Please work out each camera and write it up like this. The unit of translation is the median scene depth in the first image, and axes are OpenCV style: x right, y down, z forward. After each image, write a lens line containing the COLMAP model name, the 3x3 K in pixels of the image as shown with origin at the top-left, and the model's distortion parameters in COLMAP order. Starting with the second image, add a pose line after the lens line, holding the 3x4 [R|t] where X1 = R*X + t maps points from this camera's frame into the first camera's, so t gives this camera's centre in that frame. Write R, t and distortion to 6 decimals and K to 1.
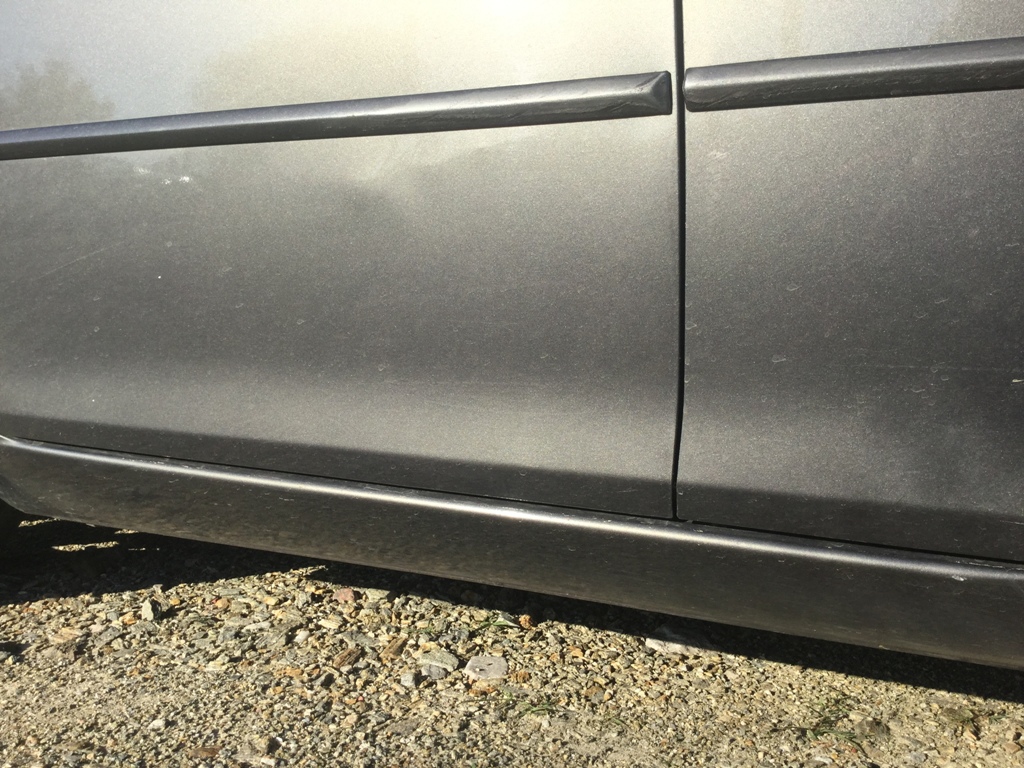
lens RADIAL K [[953.7, 0, 512.0], [0, 953.7, 384.0], [0, 0, 1]] dist [0.068667, -0.163175]
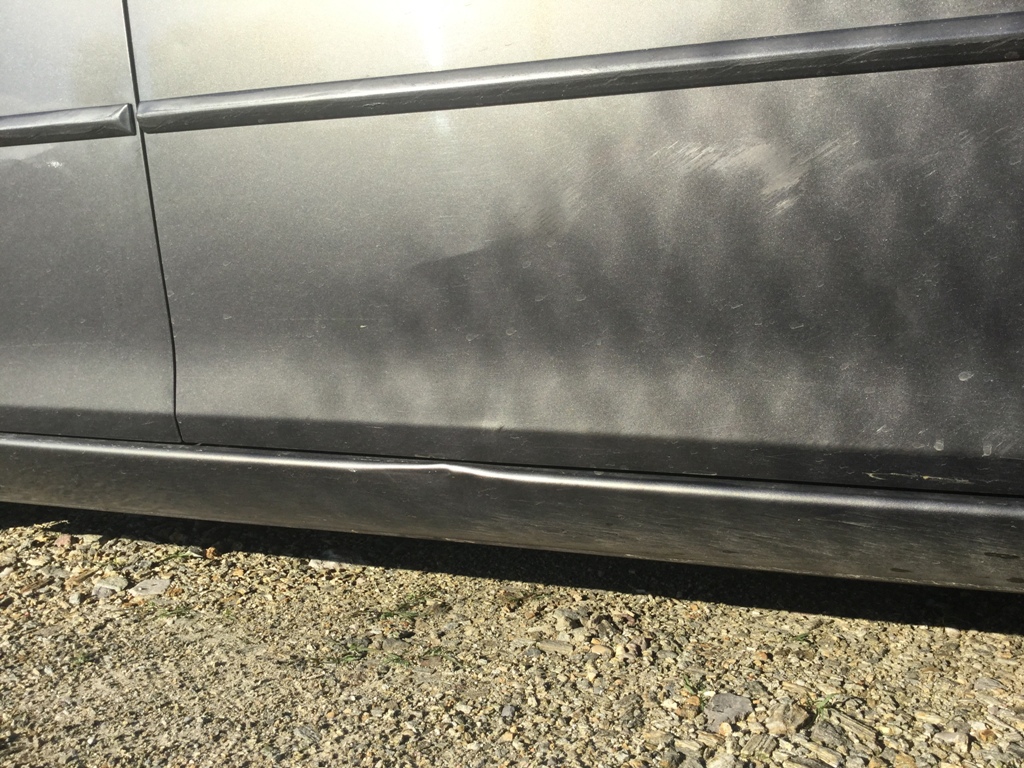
lens RADIAL K [[922.7, 0, 512.0], [0, 922.7, 384.0], [0, 0, 1]] dist [0.061732, -0.189797]
pose [[0.994425, -0.038282, 0.098251, 0.317438], [0.036151, 0.999073, 0.023374, 0.030315], [-0.099055, -0.019692, 0.994887, -0.195063]]
